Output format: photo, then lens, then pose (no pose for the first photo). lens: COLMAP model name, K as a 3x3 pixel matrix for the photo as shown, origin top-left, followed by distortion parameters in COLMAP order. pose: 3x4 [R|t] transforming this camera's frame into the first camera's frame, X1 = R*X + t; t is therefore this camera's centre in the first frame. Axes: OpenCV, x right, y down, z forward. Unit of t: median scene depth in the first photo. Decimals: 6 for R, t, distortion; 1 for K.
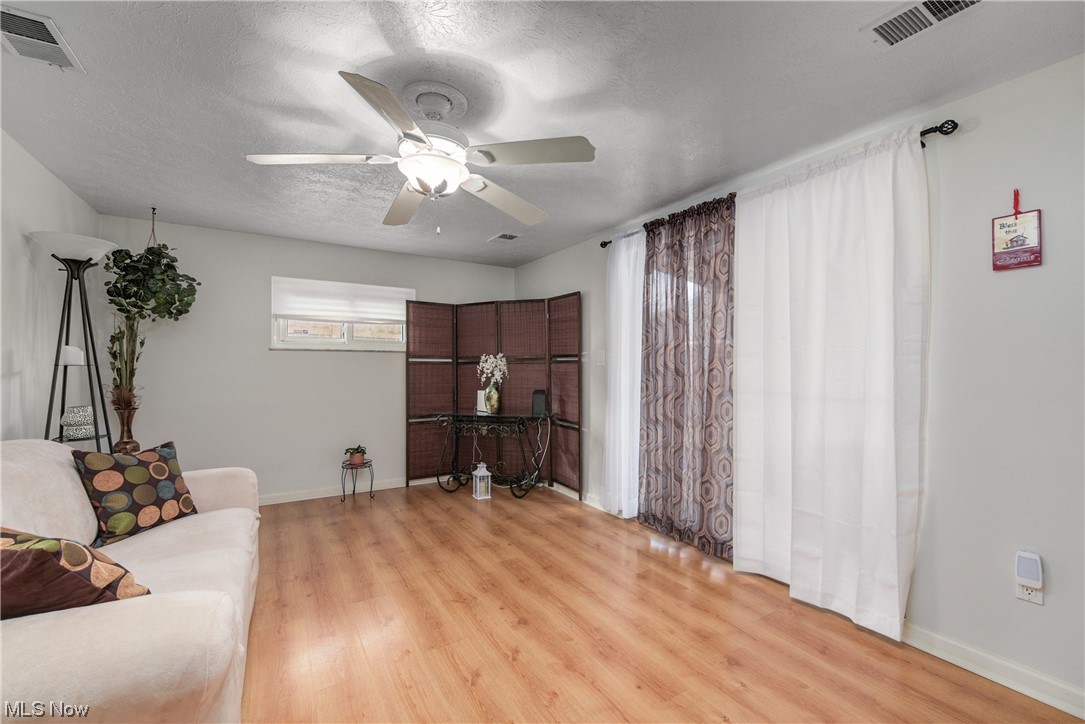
lens RADIAL K [[439.7, 0, 542.5], [0, 439.7, 362.0], [0, 0, 1]] dist [0.003875, -0.000088]
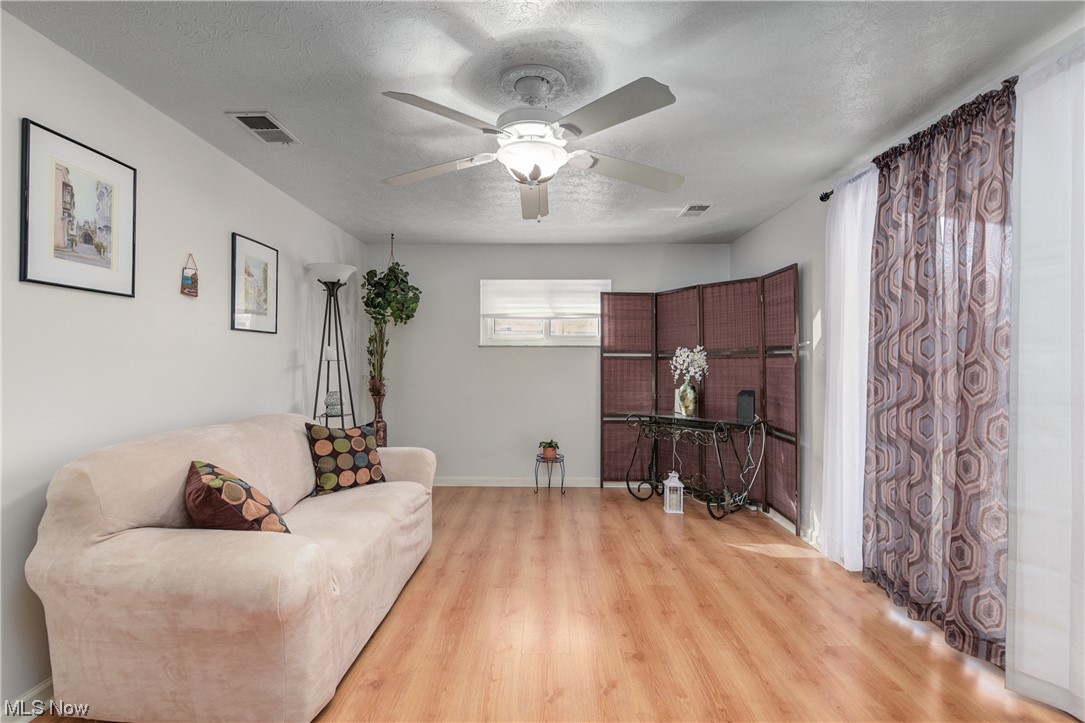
lens RADIAL K [[481.3, 0, 538.7], [0, 481.3, 359.3], [0, 0, 1]] dist [0.005245, -0.000419]
pose [[0.851989, -0.004170, -0.523544, 0.177191], [0.005859, 0.999982, 0.001569, 0.003459], [0.523528, -0.004404, 0.851997, 0.059818]]
